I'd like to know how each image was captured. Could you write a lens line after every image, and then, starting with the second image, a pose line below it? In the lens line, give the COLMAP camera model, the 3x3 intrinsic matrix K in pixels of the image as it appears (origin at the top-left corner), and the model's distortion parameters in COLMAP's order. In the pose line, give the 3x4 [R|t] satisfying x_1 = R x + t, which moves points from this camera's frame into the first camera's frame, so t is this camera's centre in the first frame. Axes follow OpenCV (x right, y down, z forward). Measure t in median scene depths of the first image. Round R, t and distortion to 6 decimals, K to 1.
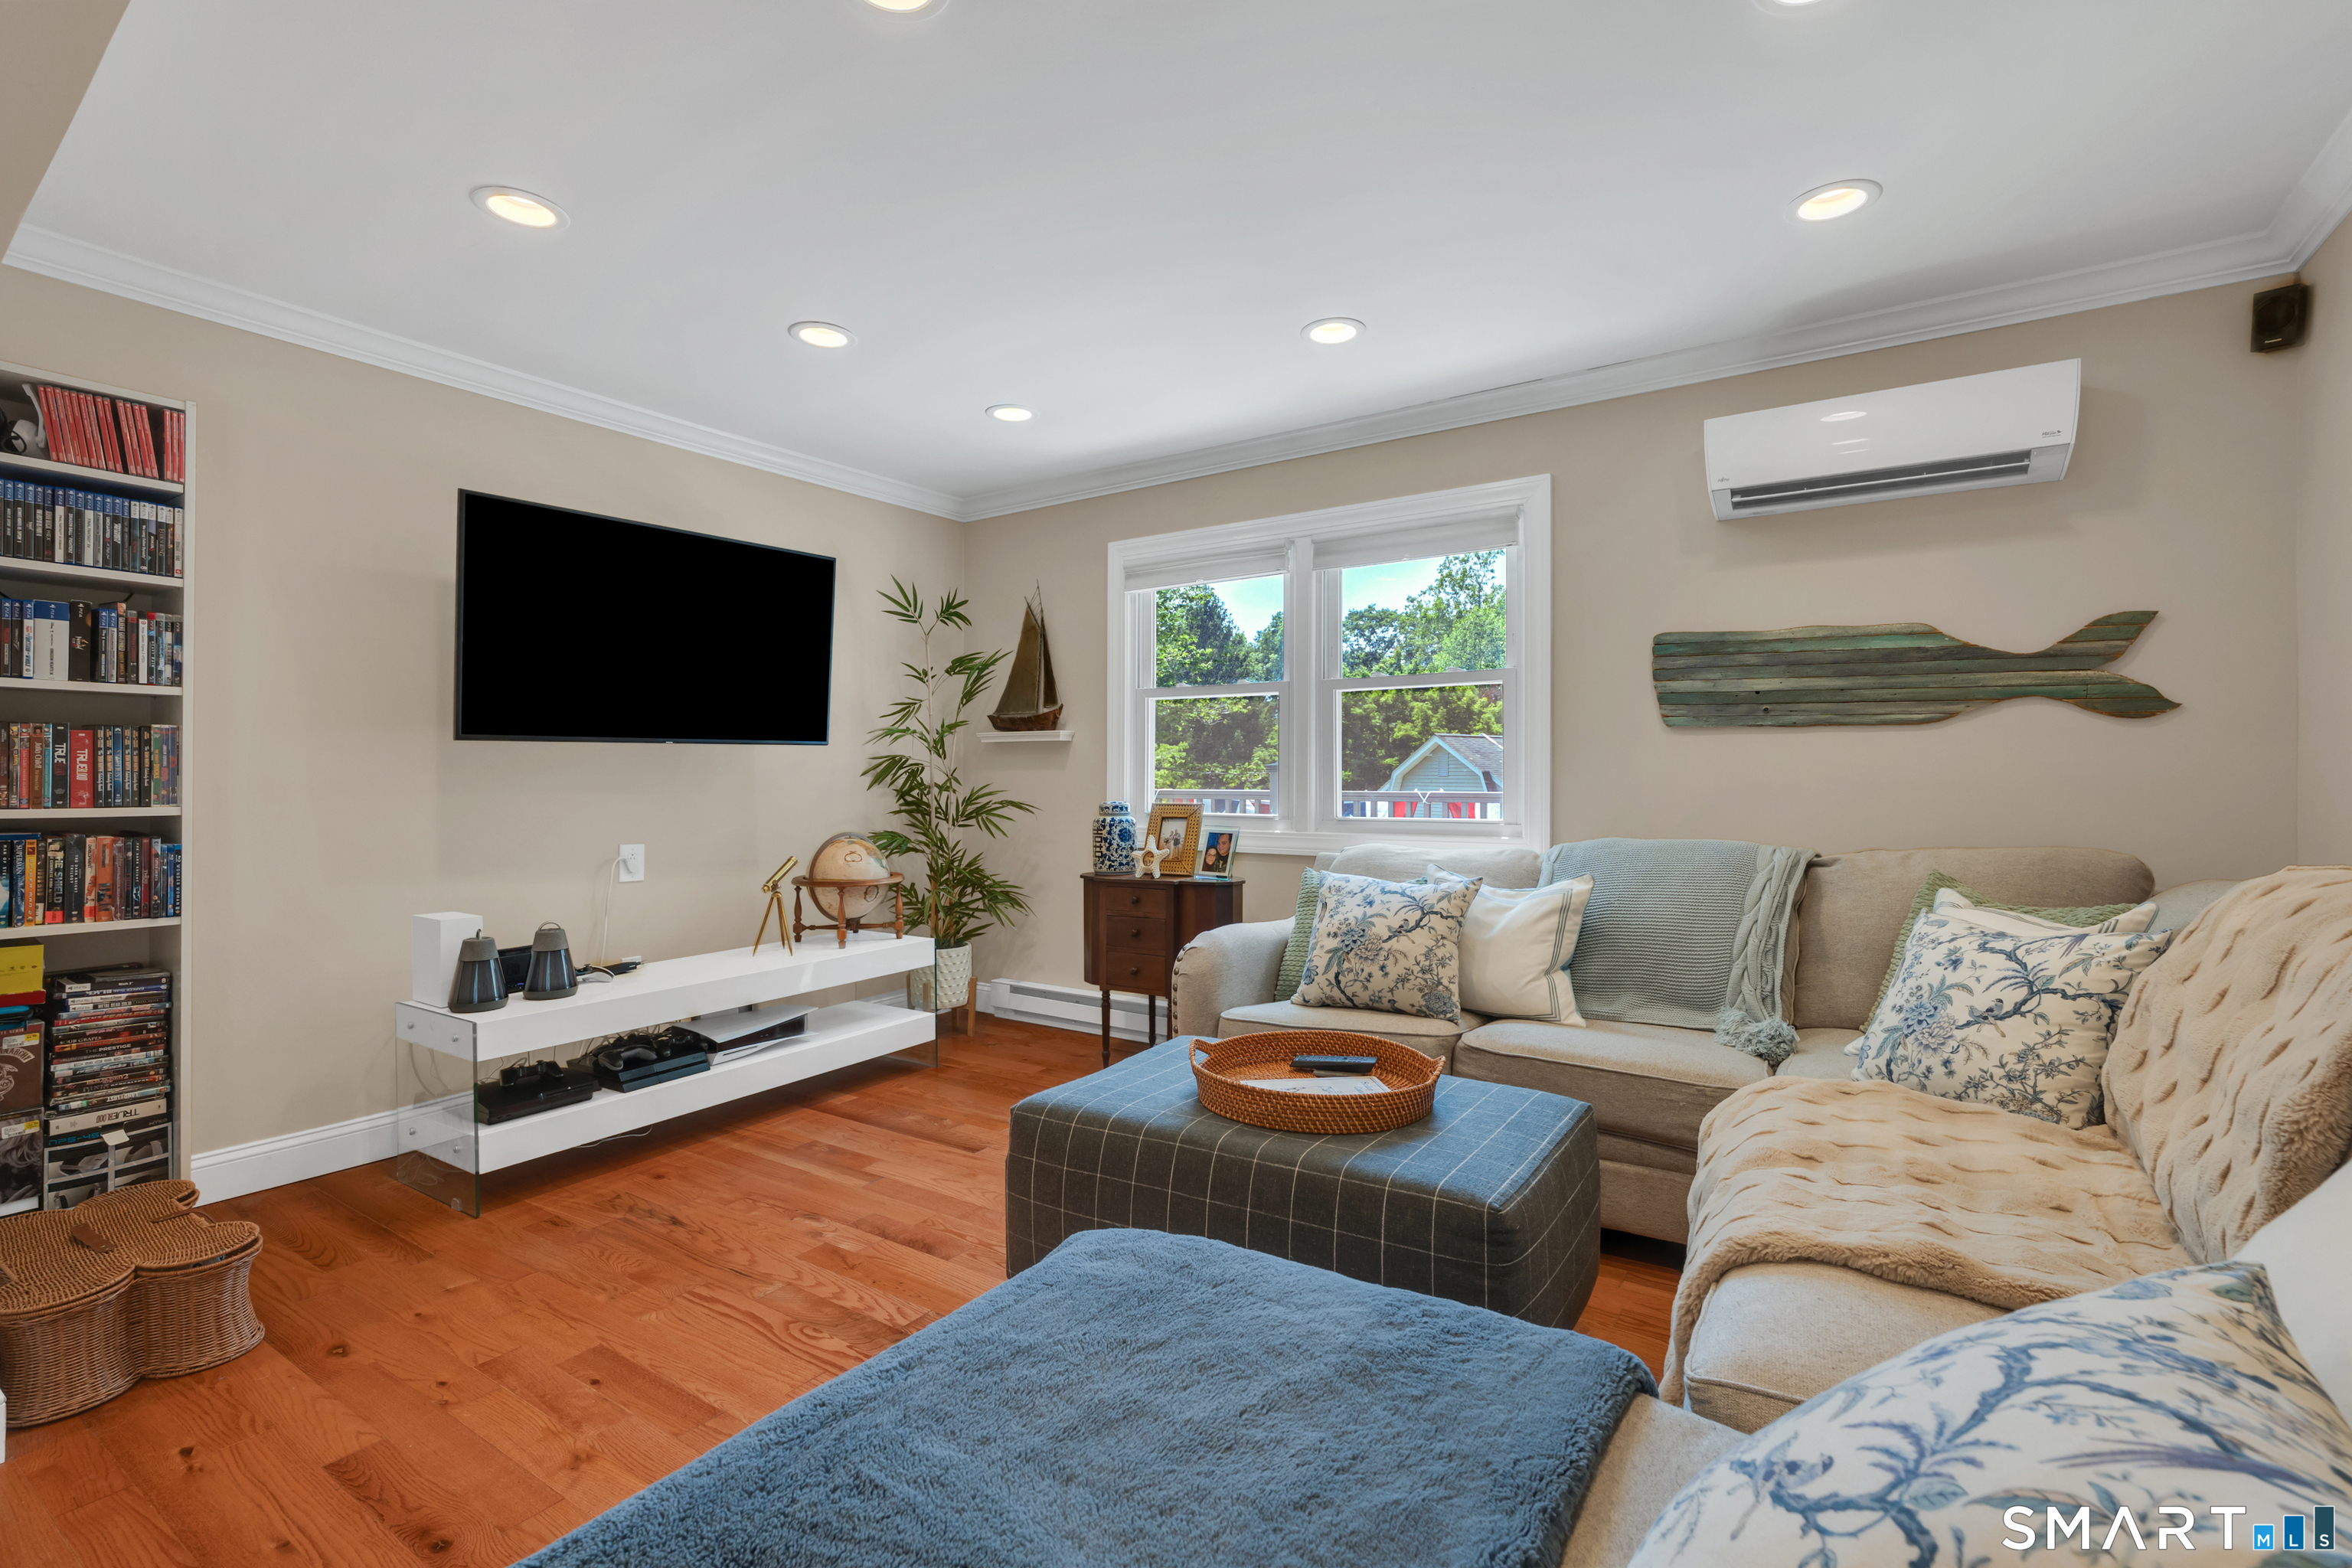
lens RADIAL K [[1038.2, 0, 1192.8], [0, 1038.2, 794.6], [0, 0, 1]] dist [-0.010283, 0.001699]
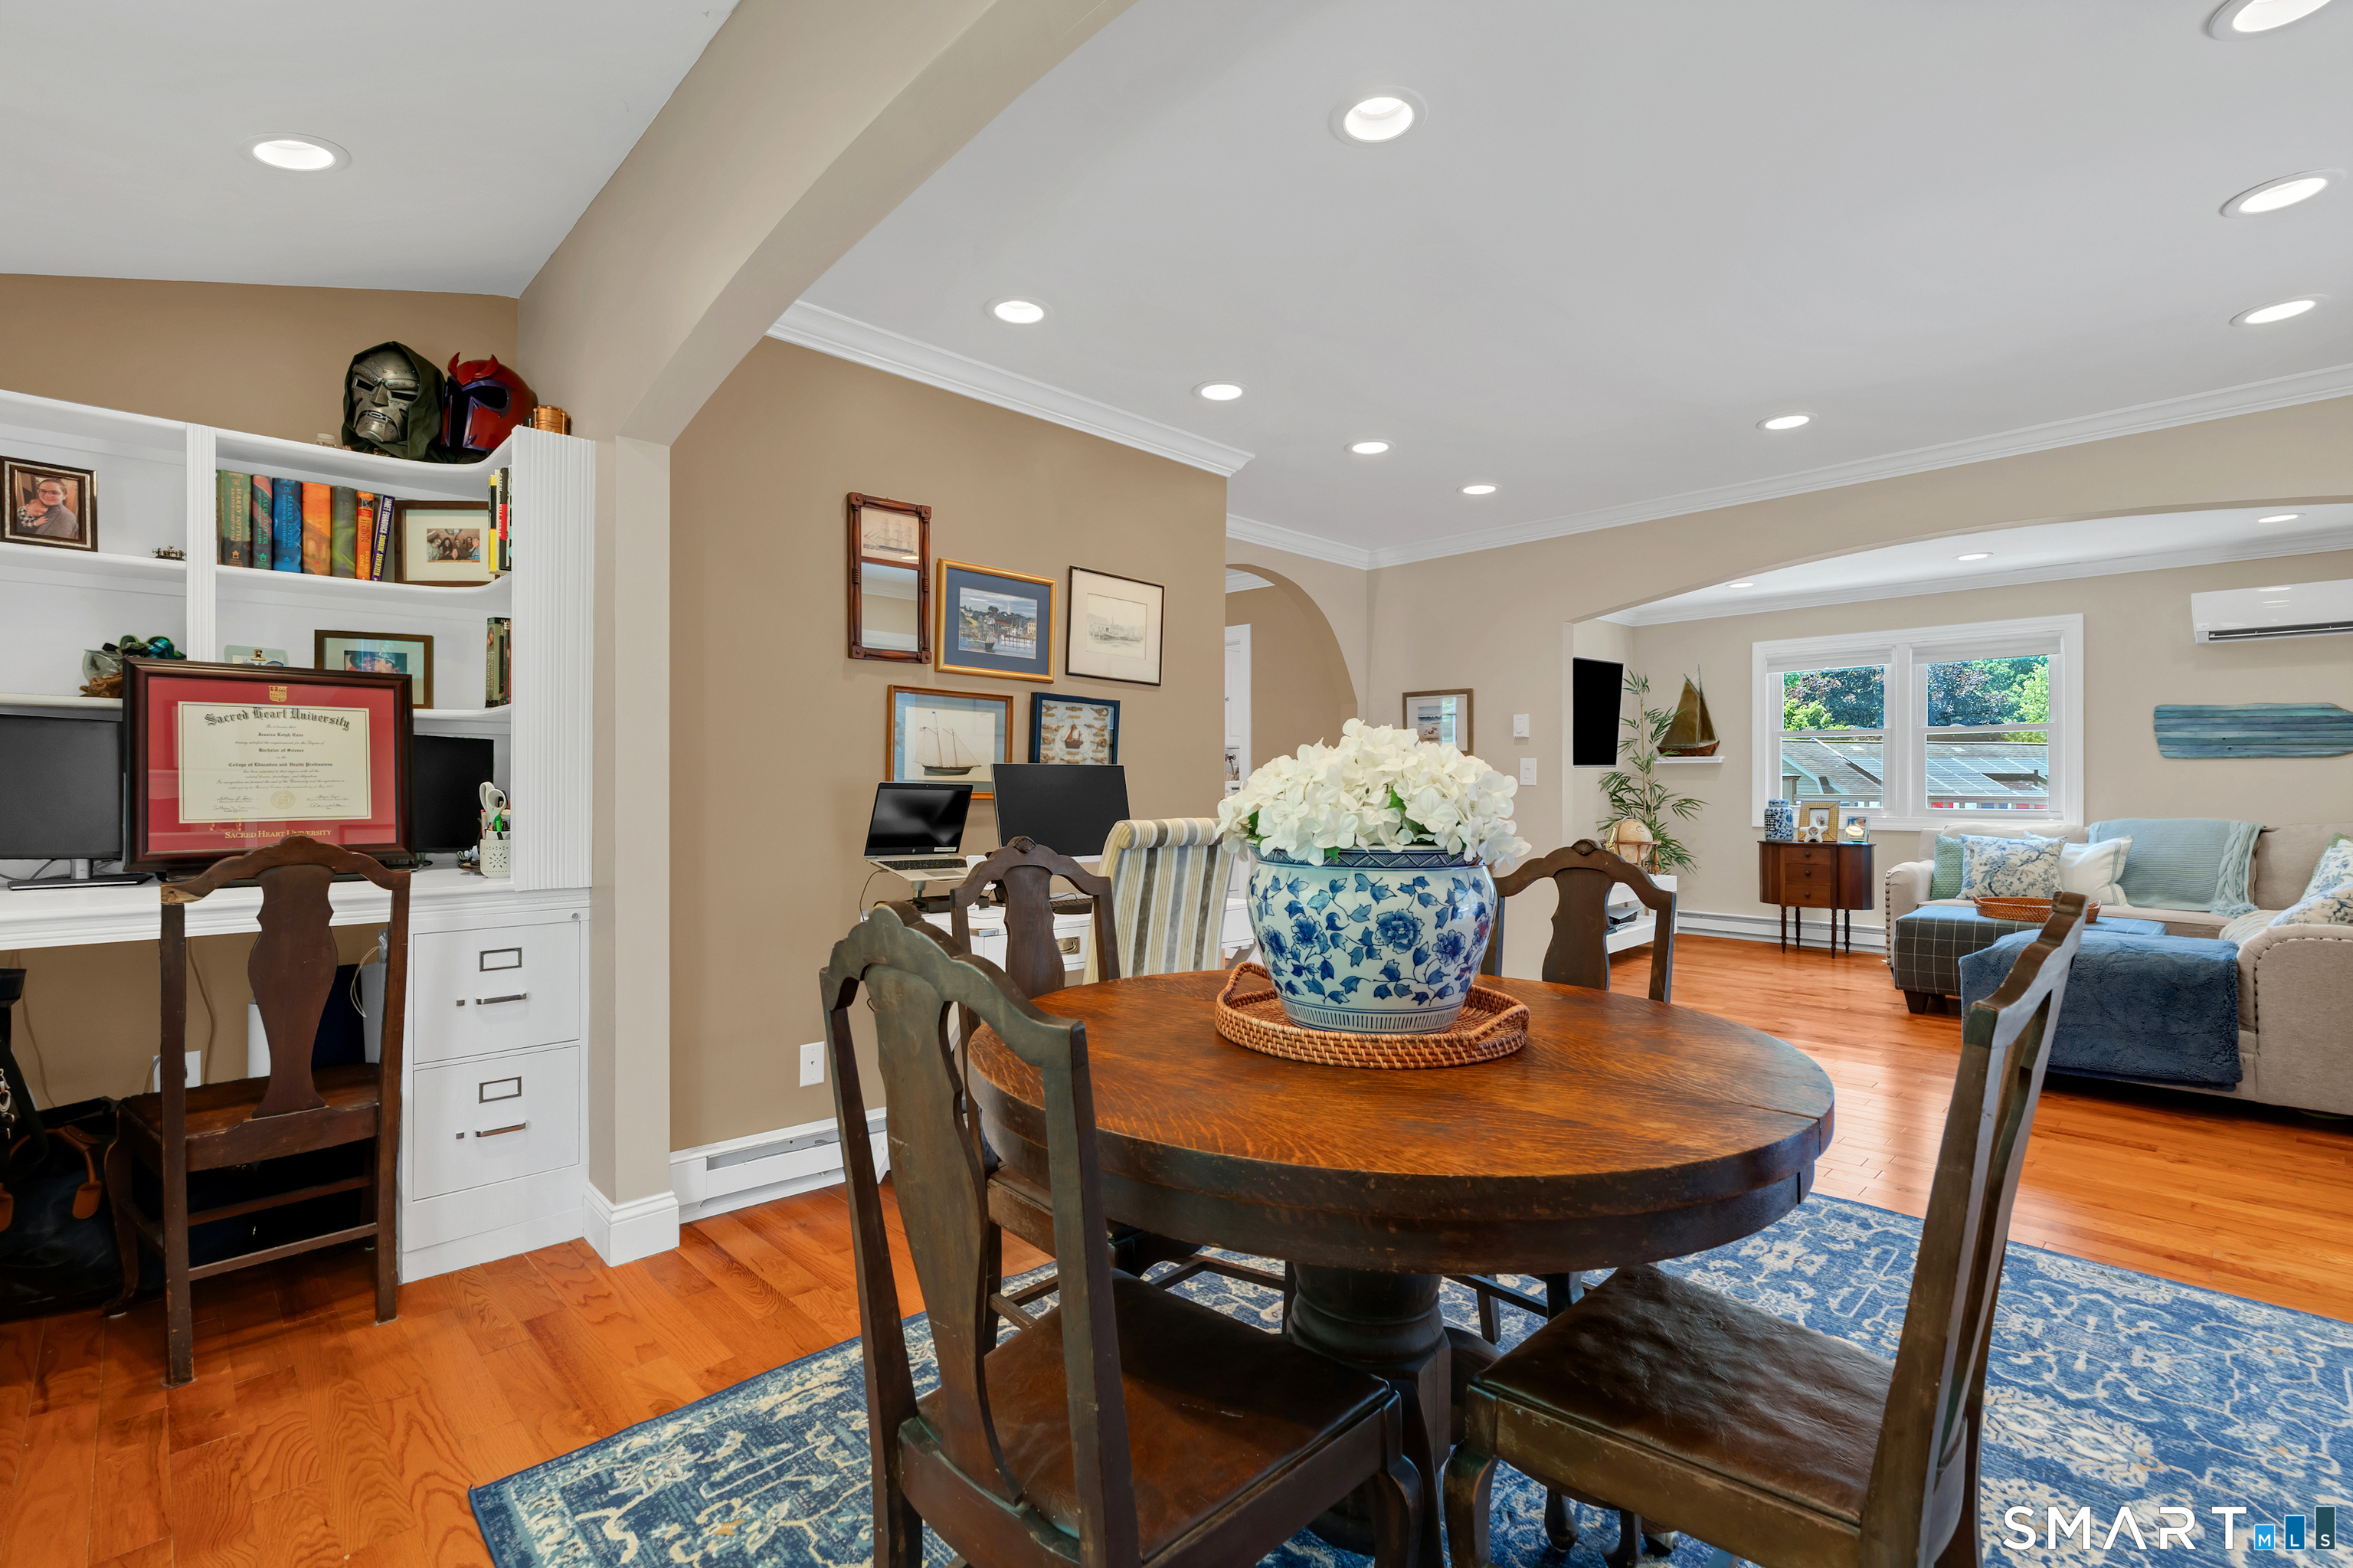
lens RADIAL K [[1123.8, 0, 1193.6], [0, 1123.8, 790.6], [0, 0, 1]] dist [0.003931, -0.000360]
pose [[0.984241, 0.000806, -0.176829, -0.957838], [-0.002257, 0.999965, -0.008002, 0.013436], [0.176817, 0.008275, 0.984209, -1.373276]]
